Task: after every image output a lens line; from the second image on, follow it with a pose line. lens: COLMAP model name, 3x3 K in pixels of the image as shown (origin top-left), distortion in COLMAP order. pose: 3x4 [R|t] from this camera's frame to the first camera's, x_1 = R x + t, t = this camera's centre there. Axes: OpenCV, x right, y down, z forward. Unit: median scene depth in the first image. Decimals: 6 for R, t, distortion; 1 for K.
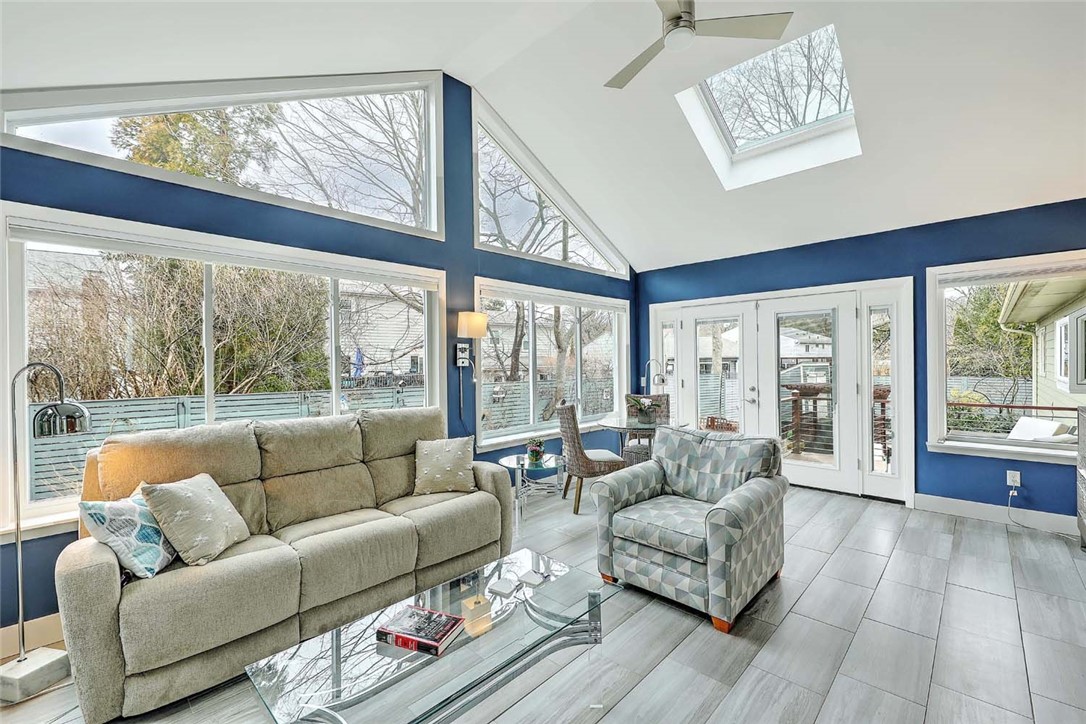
lens RADIAL K [[445.8, 0, 548.5], [0, 445.8, 366.4], [0, 0, 1]] dist [0.002519, -0.000255]
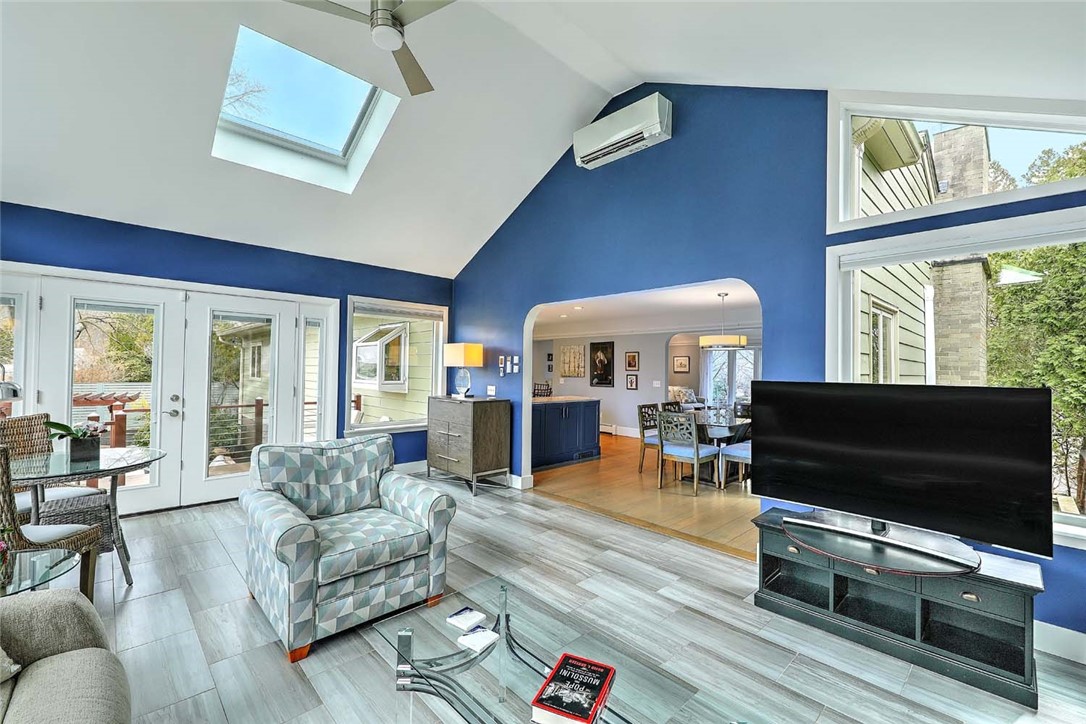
lens RADIAL K [[445.8, 0, 537.9], [0, 445.8, 361.3], [0, 0, 1]] dist [0.002519, -0.000255]
pose [[0.062272, 0.026203, 0.997715, -0.581355], [-0.005752, 0.999648, -0.025895, 0.001380], [-0.998043, -0.004127, 0.062401, 0.529439]]
